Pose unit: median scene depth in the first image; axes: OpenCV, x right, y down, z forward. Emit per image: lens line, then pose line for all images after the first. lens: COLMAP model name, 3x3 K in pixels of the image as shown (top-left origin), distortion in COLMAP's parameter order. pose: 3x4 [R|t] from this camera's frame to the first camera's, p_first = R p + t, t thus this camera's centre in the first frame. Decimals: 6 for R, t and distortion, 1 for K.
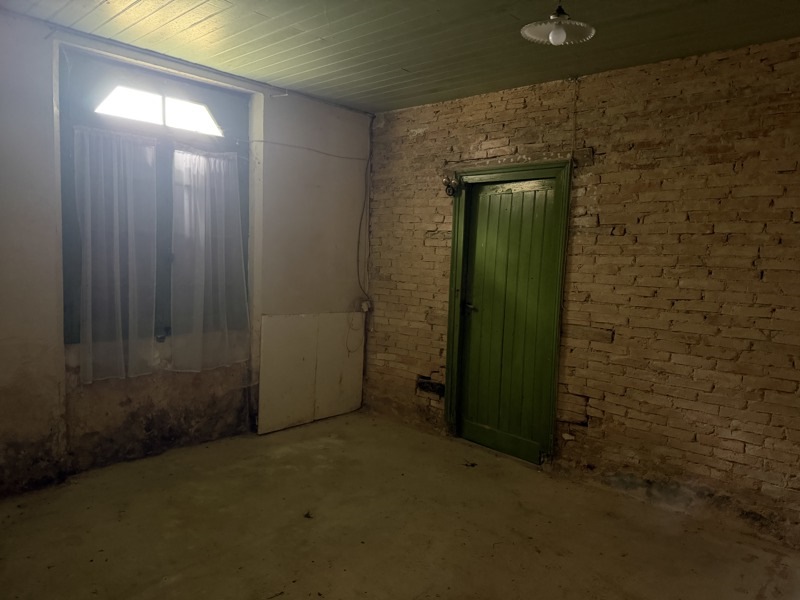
lens RADIAL K [[556.6, 0, 400.0], [0, 556.6, 300.0], [0, 0, 1]] dist [0.029821, -0.040970]
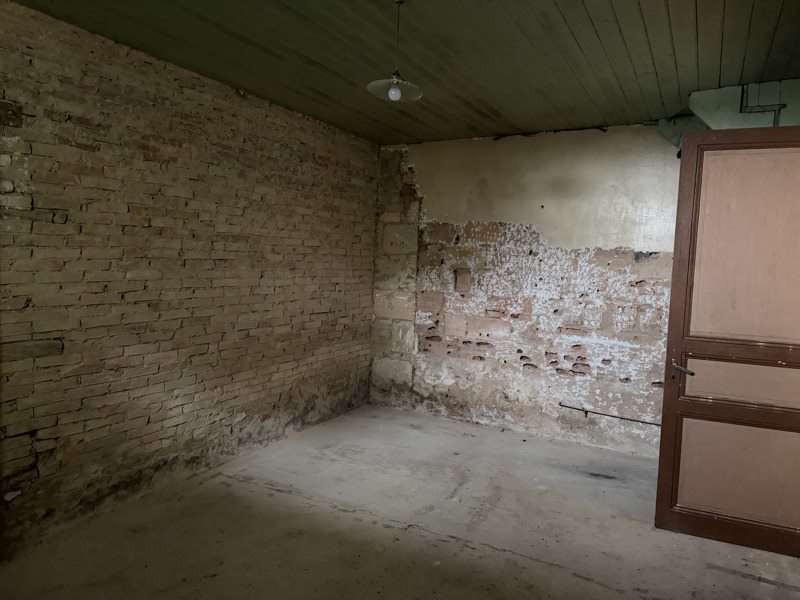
lens RADIAL K [[556.6, 0, 400.0], [0, 556.6, 300.0], [0, 0, 1]] dist [0.029821, -0.040970]
pose [[-0.234676, -0.115862, 0.965144, -0.563446], [0.048297, 0.990255, 0.130620, -0.090765], [-0.970873, 0.077267, -0.226794, 0.741287]]
